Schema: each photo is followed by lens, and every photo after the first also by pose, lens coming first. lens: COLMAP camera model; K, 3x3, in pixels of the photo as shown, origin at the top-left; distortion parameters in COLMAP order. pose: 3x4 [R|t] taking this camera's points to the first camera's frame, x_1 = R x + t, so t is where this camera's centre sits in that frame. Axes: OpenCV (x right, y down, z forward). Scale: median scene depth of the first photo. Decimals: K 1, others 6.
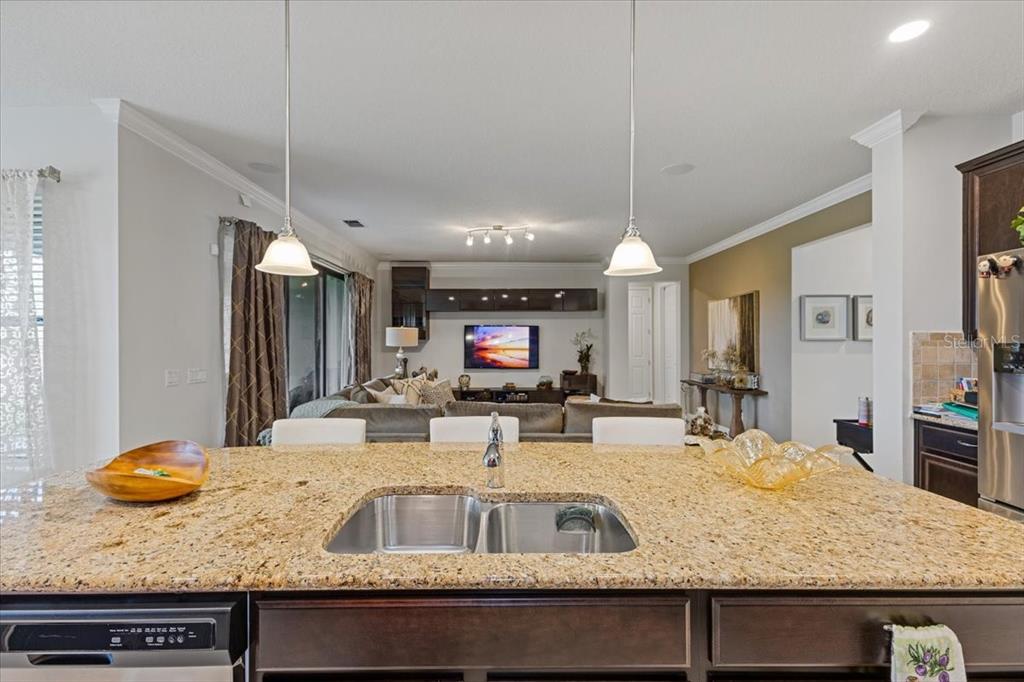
lens RADIAL K [[445.1, 0, 511.8], [0, 445.1, 338.2], [0, 0, 1]] dist [0.014259, -0.000260]
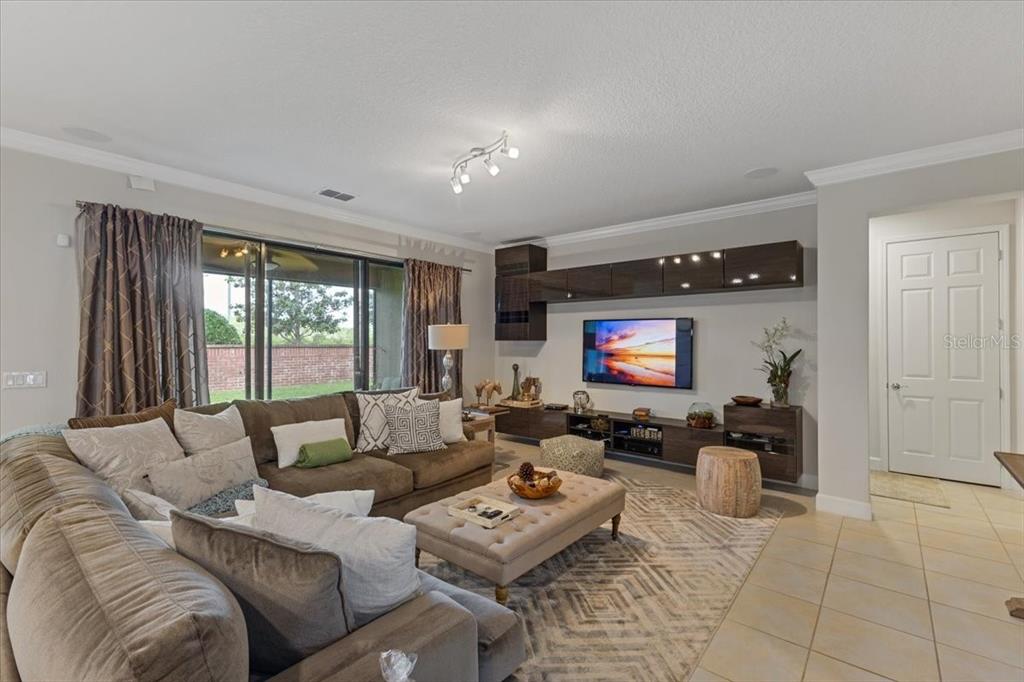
lens RADIAL K [[445.1, 0, 512.8], [0, 445.1, 341.9], [0, 0, 1]] dist [0.014259, -0.000260]
pose [[0.765364, 0.006390, -0.643566, 0.262294], [-0.001476, 0.999966, 0.008174, -0.000370], [0.643596, -0.005306, 0.765347, 0.386000]]
